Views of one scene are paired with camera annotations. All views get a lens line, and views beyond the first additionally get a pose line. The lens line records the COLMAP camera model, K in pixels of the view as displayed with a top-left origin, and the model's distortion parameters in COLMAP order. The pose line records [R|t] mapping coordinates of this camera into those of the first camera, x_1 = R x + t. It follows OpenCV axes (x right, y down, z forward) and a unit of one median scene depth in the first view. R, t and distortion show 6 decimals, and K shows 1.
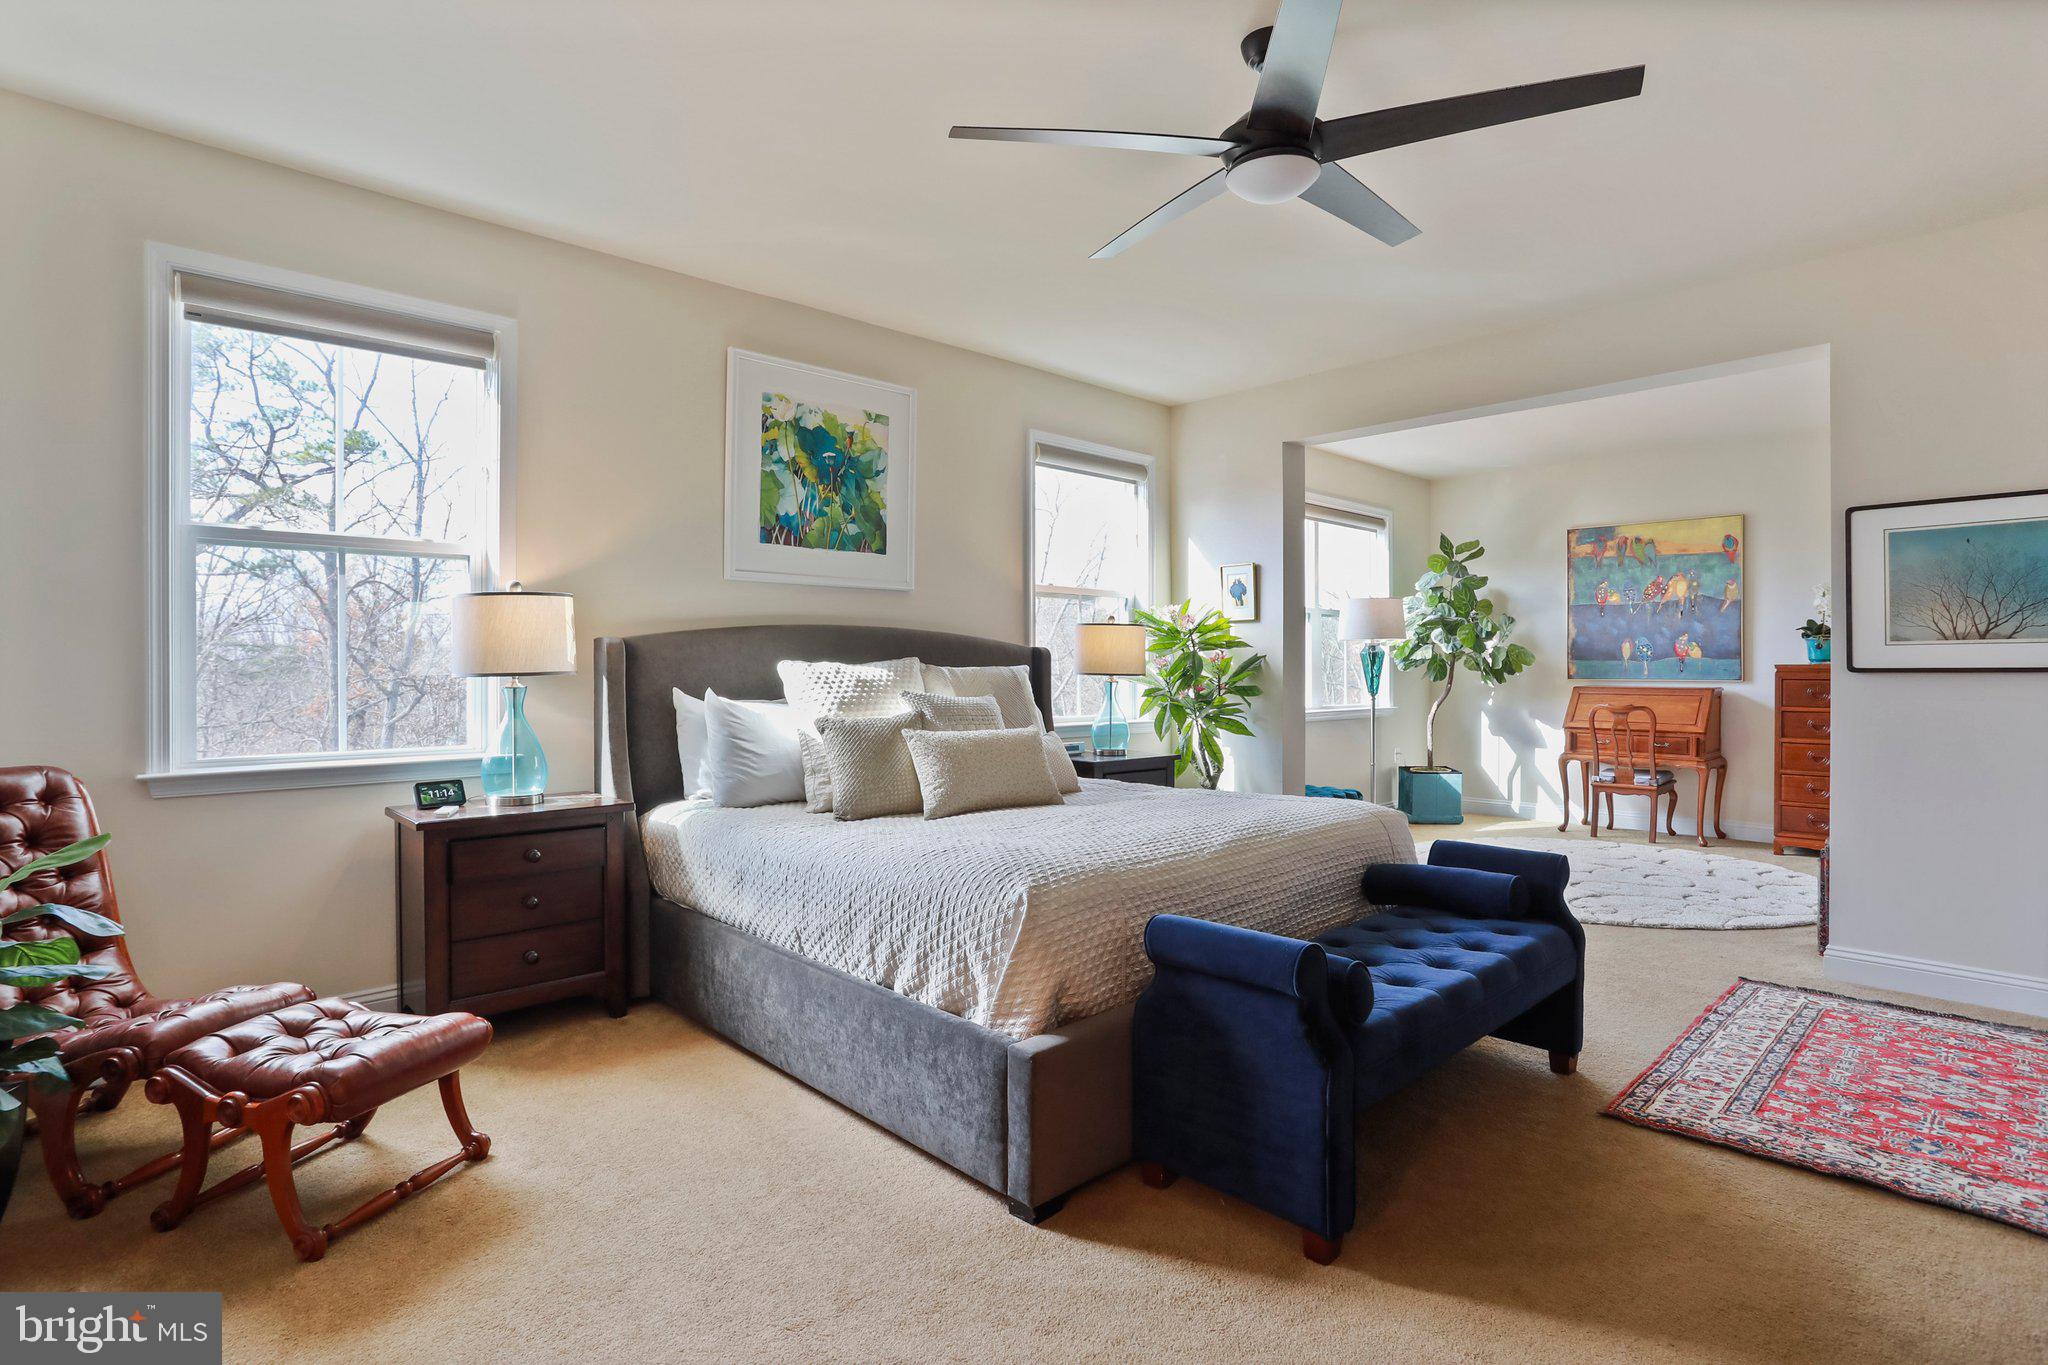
lens RADIAL K [[1016.0, 0, 1024.0], [0, 1016.0, 682.5], [0, 0, 1]] dist [-0.001381, -0.000050]
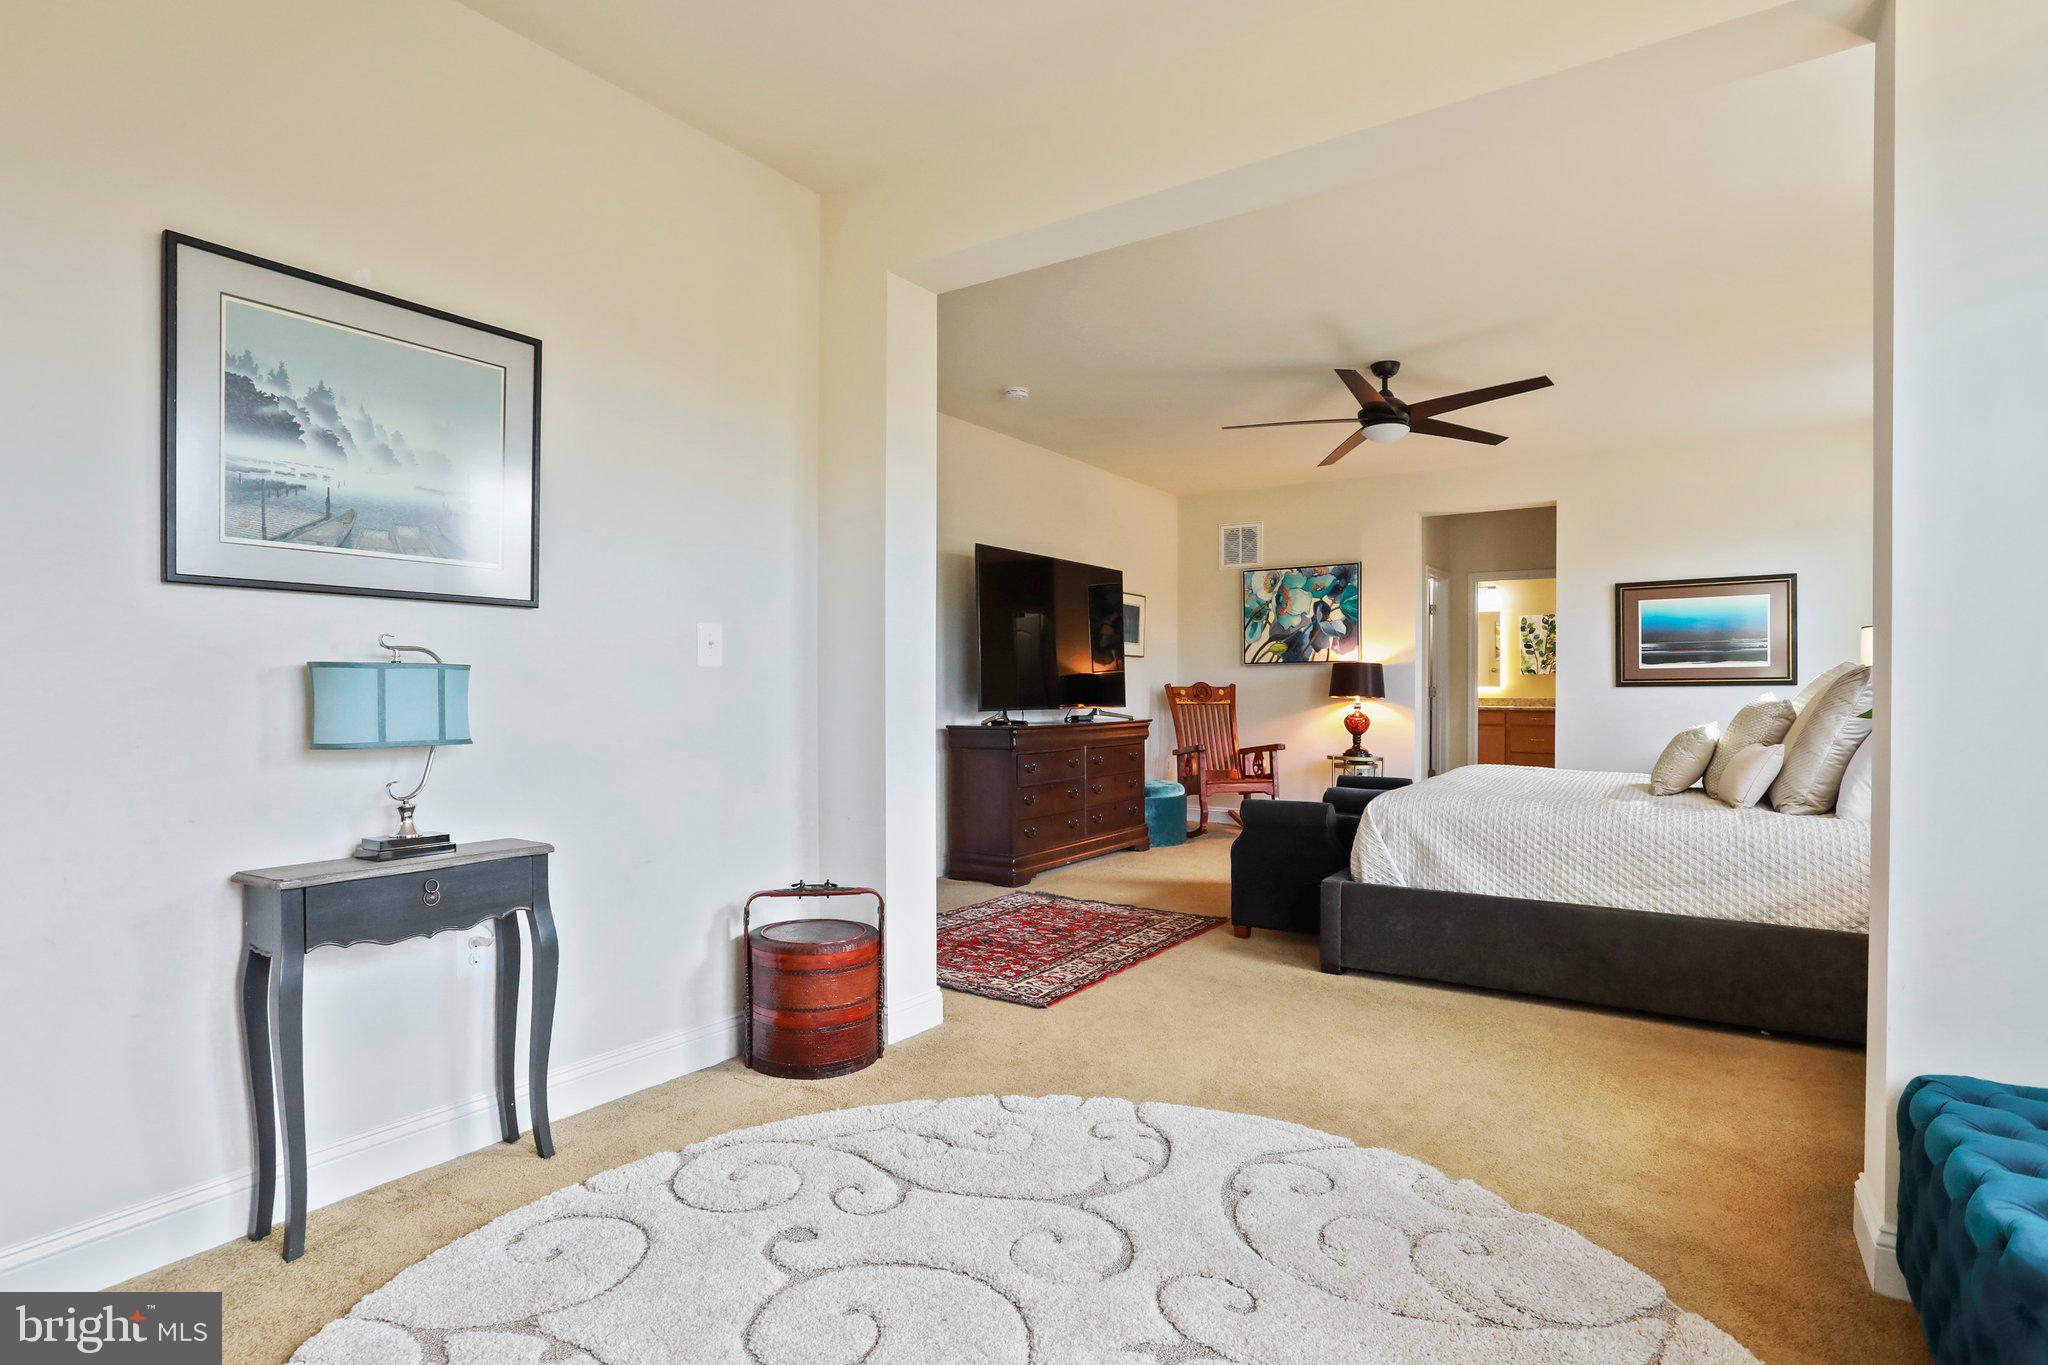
lens RADIAL K [[1016.0, 0, 1024.0], [0, 1016.0, 682.5], [0, 0, 1]] dist [-0.001381, -0.000050]
pose [[-0.977372, -0.011538, -0.211211, 0.792289], [-0.013286, 0.999888, 0.006862, -0.001473], [0.211108, 0.009512, -0.977416, 1.618654]]
